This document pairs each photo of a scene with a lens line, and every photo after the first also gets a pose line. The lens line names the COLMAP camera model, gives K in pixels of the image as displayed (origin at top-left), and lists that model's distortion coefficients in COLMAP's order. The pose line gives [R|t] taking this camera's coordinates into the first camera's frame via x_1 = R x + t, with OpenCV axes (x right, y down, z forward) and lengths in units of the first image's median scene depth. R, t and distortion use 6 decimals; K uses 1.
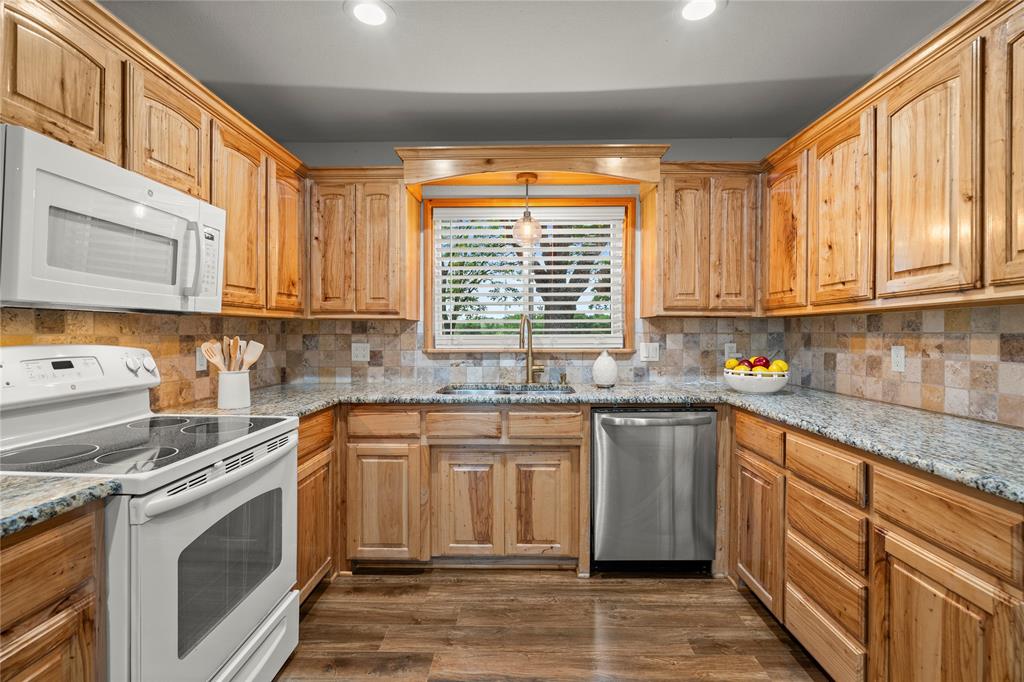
lens RADIAL K [[471.9, 0, 511.8], [0, 471.9, 336.6], [0, 0, 1]] dist [-0.002253, 0.000939]
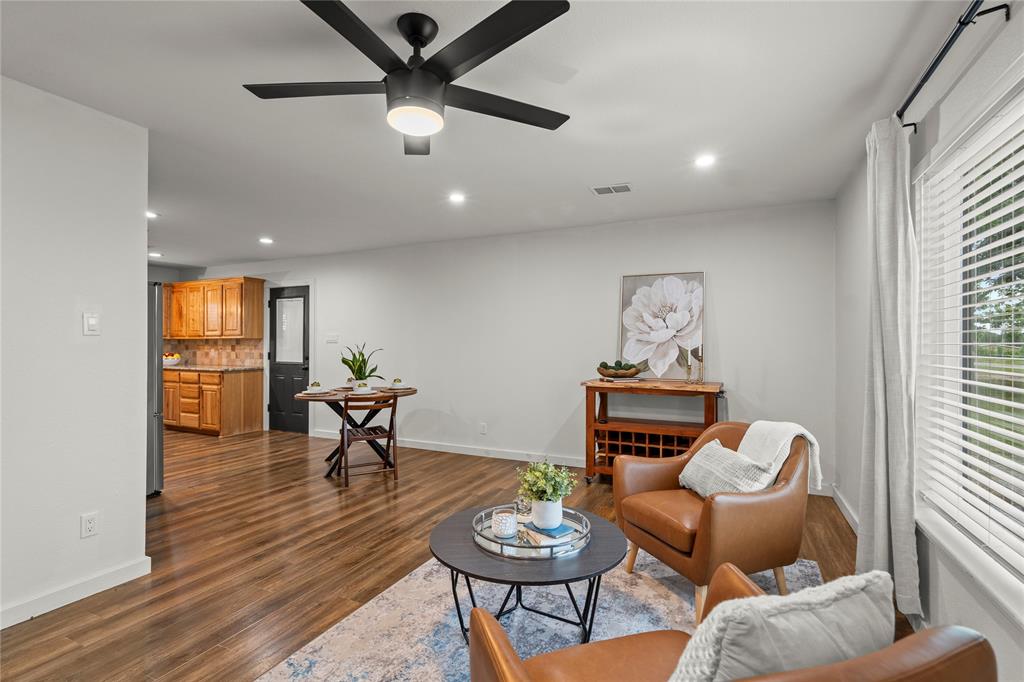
lens RADIAL K [[480.5, 0, 512.0], [0, 480.5, 341.0], [0, 0, 1]] dist [-0.003858, -0.000172]
pose [[0.409855, 0.004577, 0.912139, -1.319426], [0.004704, 0.999964, -0.007131, 0.000056], [-0.912138, 0.007213, 0.409819, -2.158331]]
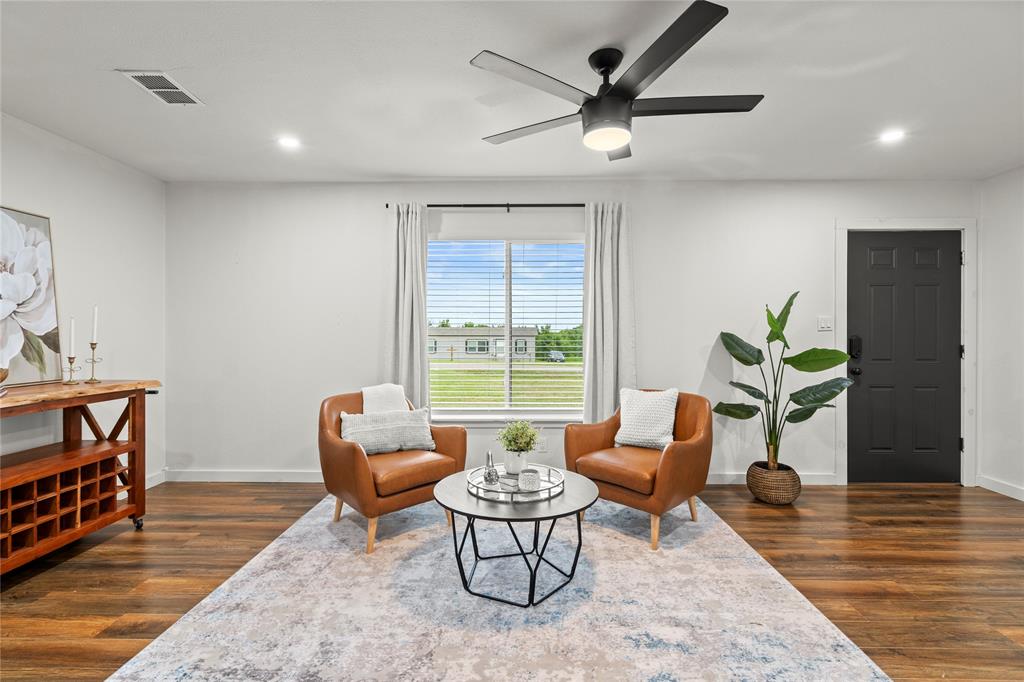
lens RADIAL K [[475.6, 0, 508.2], [0, 475.6, 332.5], [0, 0, 1]] dist [-0.002473, 0.000361]
pose [[-0.999942, -0.008395, -0.006674, -0.529796], [-0.008437, 0.999944, 0.006368, 0.000771], [0.006620, 0.006424, -0.999957, -0.865661]]
